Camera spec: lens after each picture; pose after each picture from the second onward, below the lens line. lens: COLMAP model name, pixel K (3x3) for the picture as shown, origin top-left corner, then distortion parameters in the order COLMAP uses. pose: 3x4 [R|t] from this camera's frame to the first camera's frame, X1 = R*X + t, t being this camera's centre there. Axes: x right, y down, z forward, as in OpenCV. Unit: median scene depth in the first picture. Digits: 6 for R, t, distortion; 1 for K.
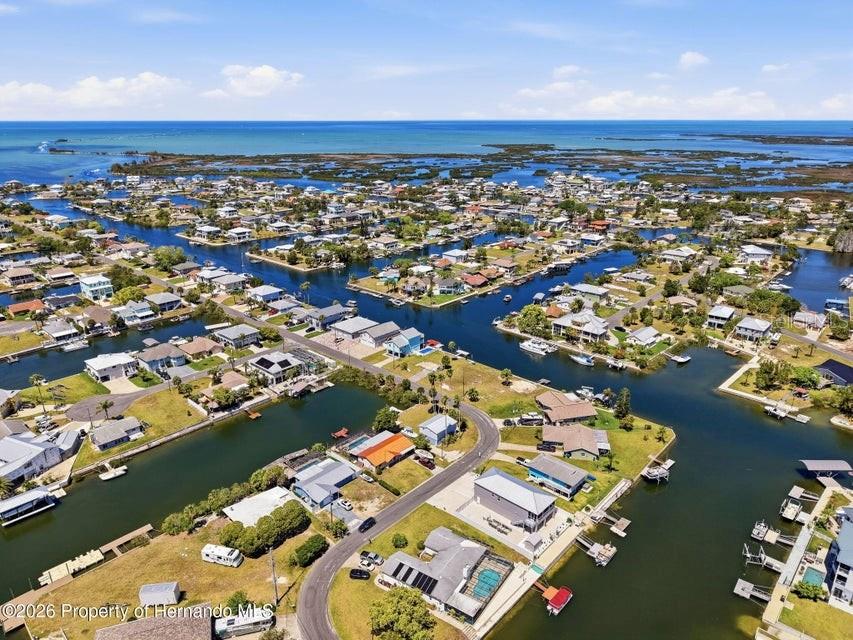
lens RADIAL K [[570.8, 0, 424.3], [0, 570.8, 319.3], [0, 0, 1]] dist [0.027308, -0.027331]
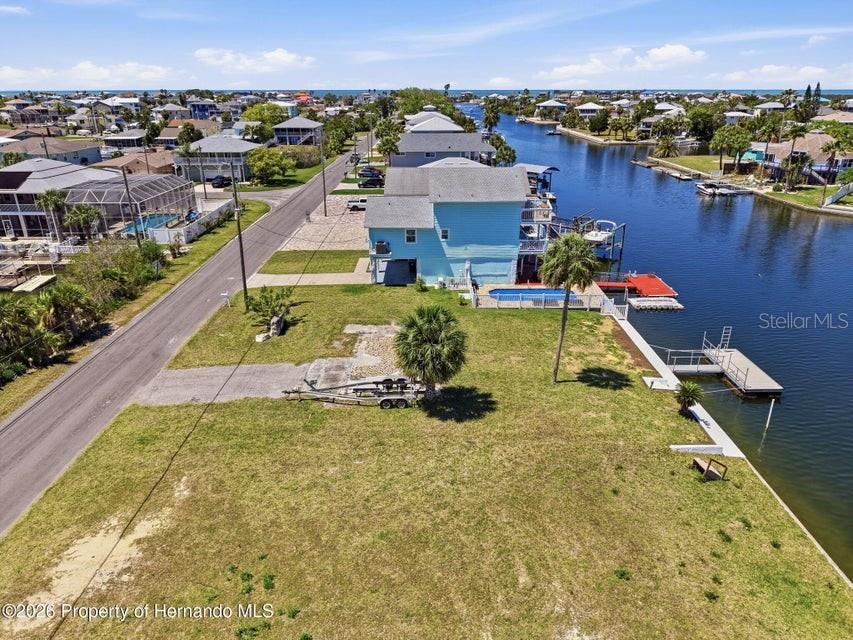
lens RADIAL K [[577.0, 0, 424.1], [0, 577.0, 302.9], [0, 0, 1]] dist [0.046285, -0.058103]
pose [[0.671795, 0.256527, -0.694900, 0.106617], [-0.244980, 0.962272, 0.118394, 0.041099], [0.699054, 0.090700, 0.709294, 0.778255]]
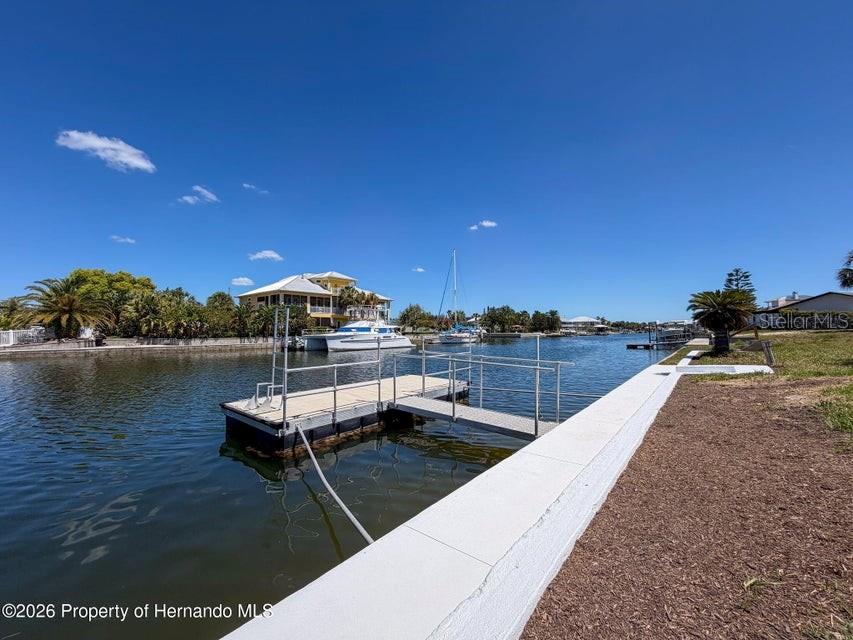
lens RADIAL K [[339.7, 0, 424.5], [0, 339.7, 320.4], [0, 0, 1]] dist [-0.000027, 0.000016]
pose [[-0.047035, 0.031720, 0.998389, 0.031318], [0.335605, 0.941897, -0.014114, 0.050224], [-0.940828, 0.334400, -0.054948, 0.930506]]
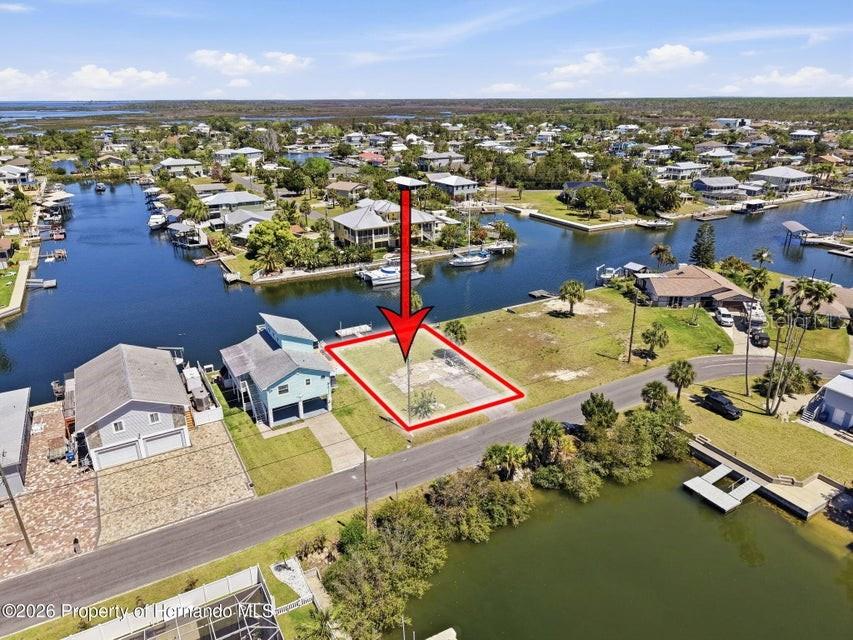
lens RADIAL K [[570.0, 0, 423.5], [0, 570.0, 313.6], [0, 0, 1]] dist [0.062500, -0.085722]
pose [[0.300111, -0.335106, 0.893105, -0.248189], [0.319386, 0.917524, 0.236945, -0.028134], [-0.898847, 0.214135, 0.382387, 0.752064]]
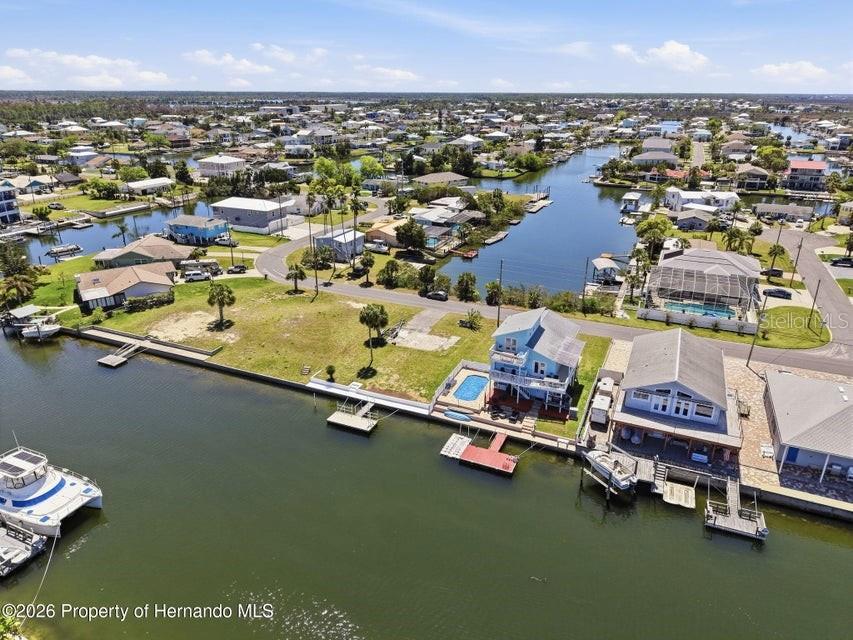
lens RADIAL K [[577.0, 0, 424.1], [0, 577.0, 302.9], [0, 0, 1]] dist [0.046285, -0.058103]
pose [[-0.947286, 0.106173, -0.302284, 0.106431], [-0.109969, 0.778427, 0.618028, -0.153155], [0.300924, 0.618691, -0.725718, 1.103297]]
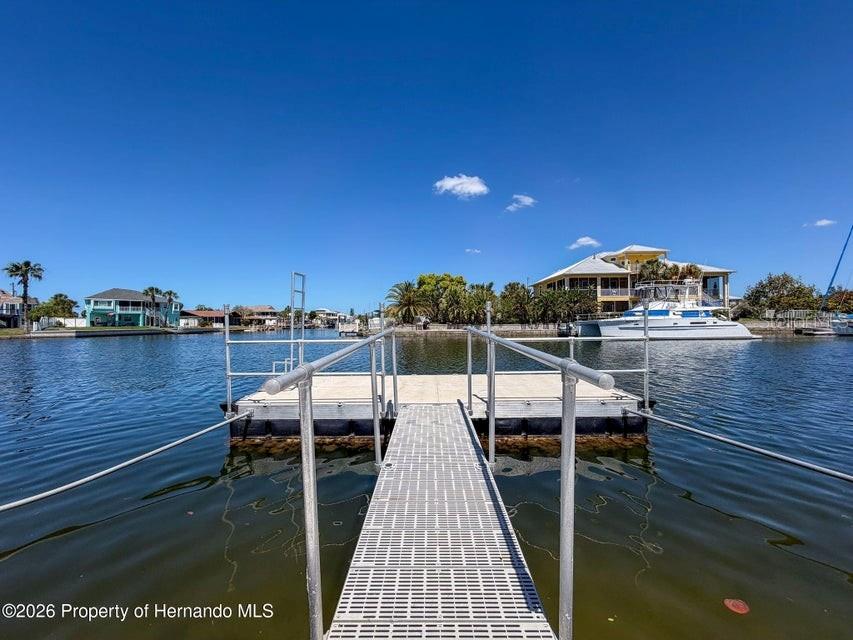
lens RADIAL K [[339.7, 0, 424.5], [0, 339.7, 320.4], [0, 0, 1]] dist [-0.000027, 0.000016]
pose [[0.744173, -0.003297, 0.667979, 0.048795], [0.231477, 0.939300, -0.253245, 0.055626], [-0.626598, 0.343080, 0.699765, 0.919801]]
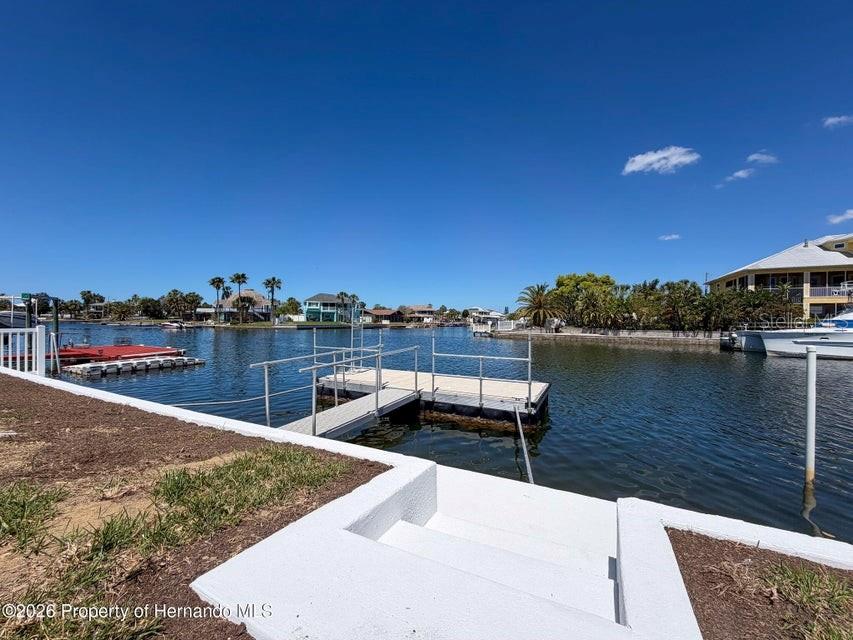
lens RADIAL K [[339.7, 0, 424.5], [0, 339.7, 320.4], [0, 0, 1]] dist [-0.000027, 0.000016]
pose [[0.961841, 0.011820, 0.273353, 0.053916], [0.079183, 0.944288, -0.319452, 0.059456], [-0.261900, 0.328907, 0.907320, 0.903403]]
